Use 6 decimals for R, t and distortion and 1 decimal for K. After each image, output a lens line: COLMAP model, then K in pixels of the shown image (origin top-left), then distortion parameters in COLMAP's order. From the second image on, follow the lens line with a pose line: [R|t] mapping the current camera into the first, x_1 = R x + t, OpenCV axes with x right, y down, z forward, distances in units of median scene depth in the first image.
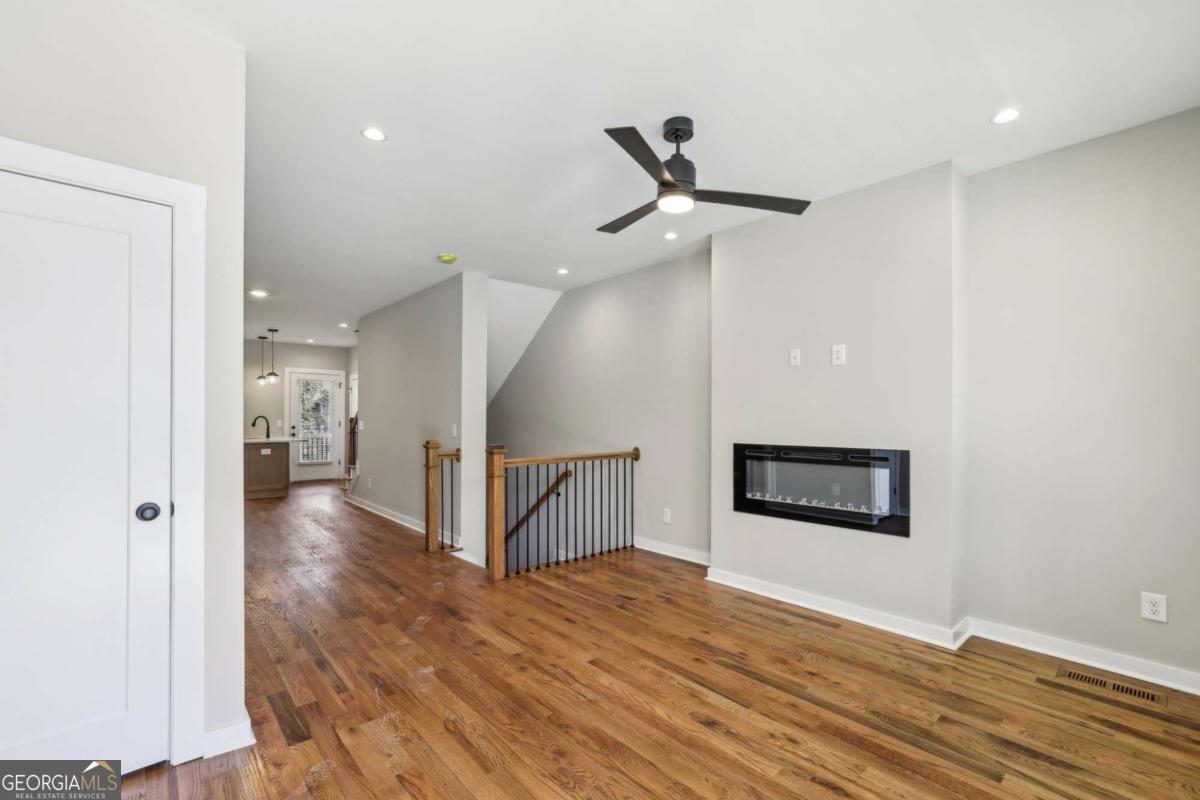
lens RADIAL K [[543.6, 0, 627.6], [0, 543.6, 414.9], [0, 0, 1]] dist [-0.041804, 0.014703]
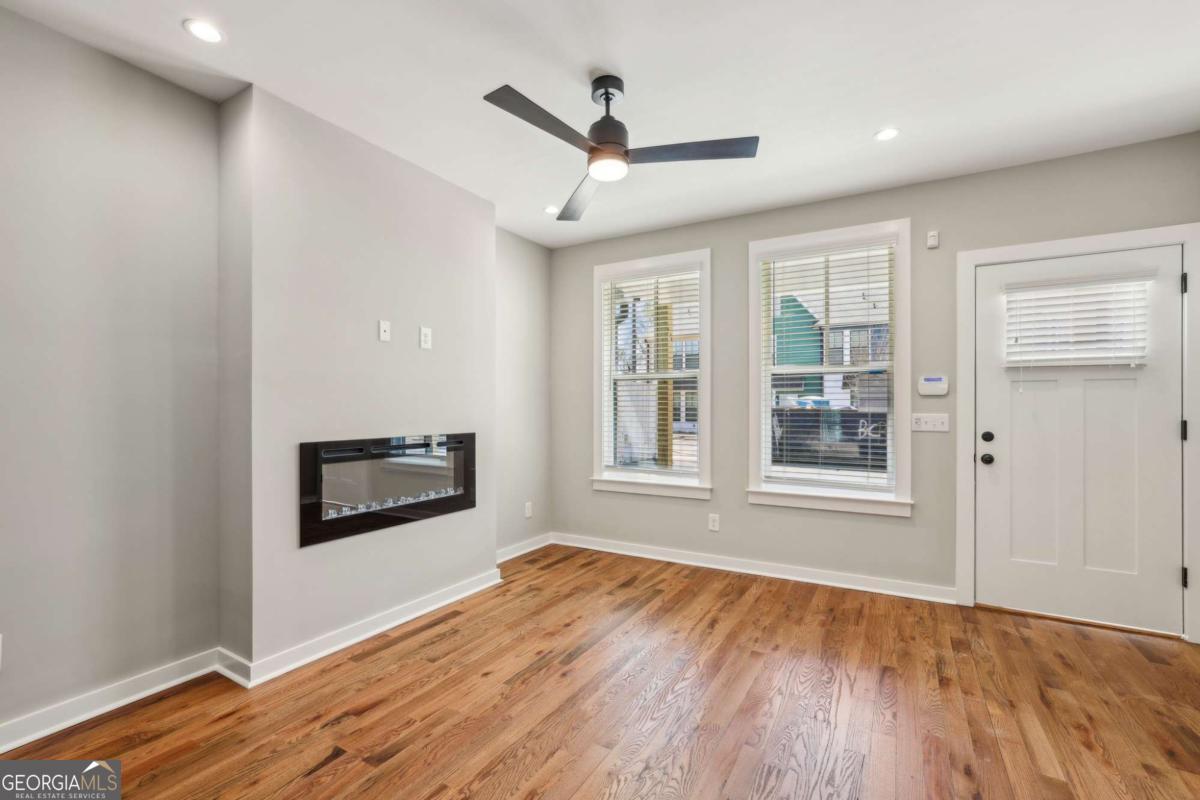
lens RADIAL K [[512.5, 0, 599.8], [0, 512.5, 406.2], [0, 0, 1]] dist [-0.007408, 0.002387]
pose [[-0.286205, 0.003396, 0.958162, -0.612650], [-0.003508, 0.999983, -0.004592, 0.012843], [-0.958162, -0.004675, -0.286189, 1.039998]]
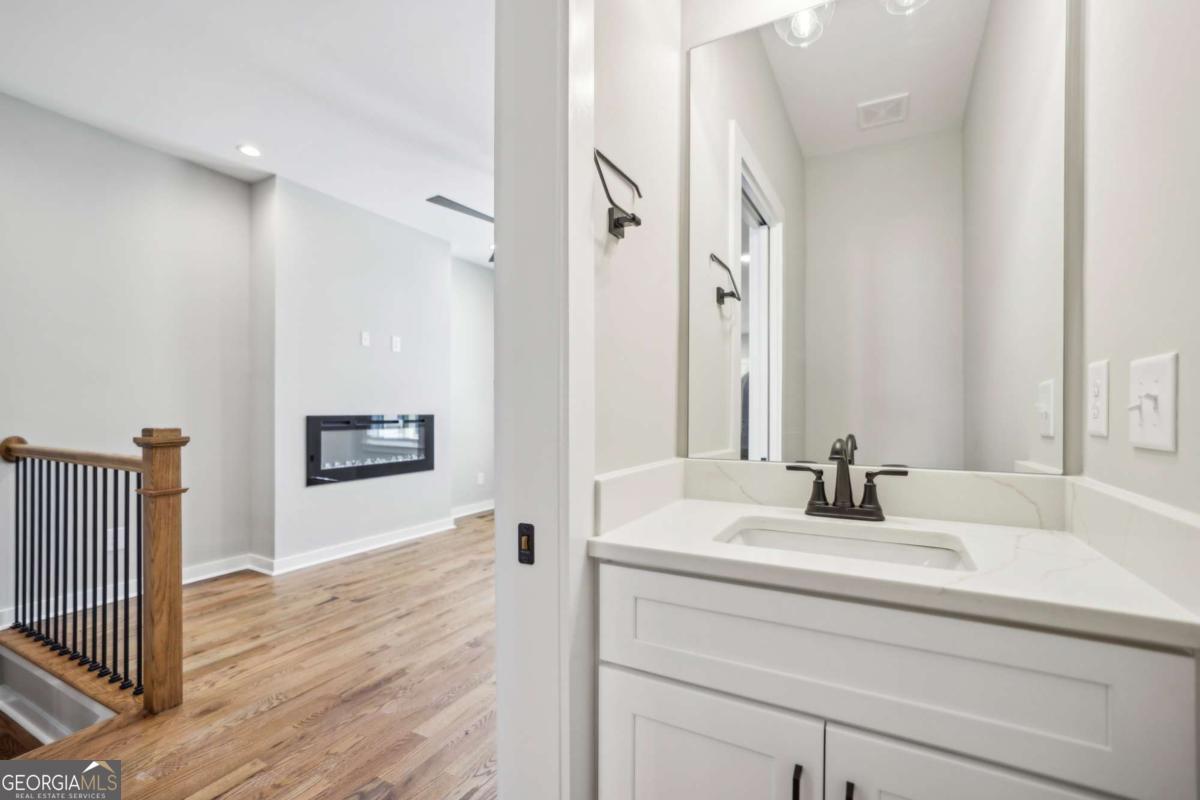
lens RADIAL K [[512.5, 0, 601.9], [0, 512.5, 404.4], [0, 0, 1]] dist [-0.007408, 0.002387]
pose [[-0.315606, 0.004418, 0.948880, -1.024488], [-0.006831, 0.999953, -0.006928, 0.044322], [-0.948866, -0.008668, -0.315561, 0.989245]]
